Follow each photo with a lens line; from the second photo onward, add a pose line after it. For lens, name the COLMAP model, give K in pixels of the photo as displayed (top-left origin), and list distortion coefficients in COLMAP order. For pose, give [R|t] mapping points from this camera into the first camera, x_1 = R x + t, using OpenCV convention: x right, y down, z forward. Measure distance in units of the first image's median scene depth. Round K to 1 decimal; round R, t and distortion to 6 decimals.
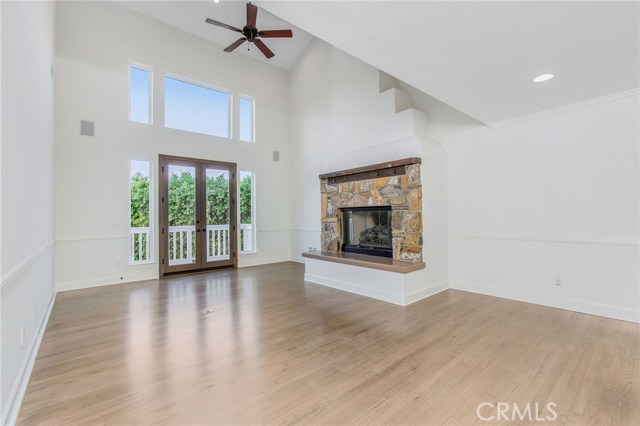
lens RADIAL K [[285.9, 0, 318.5], [0, 285.9, 210.6], [0, 0, 1]] dist [0.000319, 0.000927]
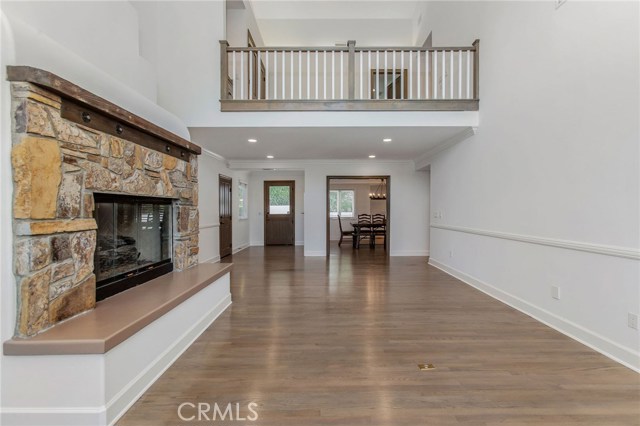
lens RADIAL K [[285.9, 0, 318.5], [0, 285.9, 210.6], [0, 0, 1]] dist [0.000319, 0.000927]
pose [[-0.754227, 0.009903, 0.656539, -0.399408], [-0.002423, 0.999837, -0.017864, 0.020417], [-0.656609, -0.015064, -0.754080, 1.048082]]
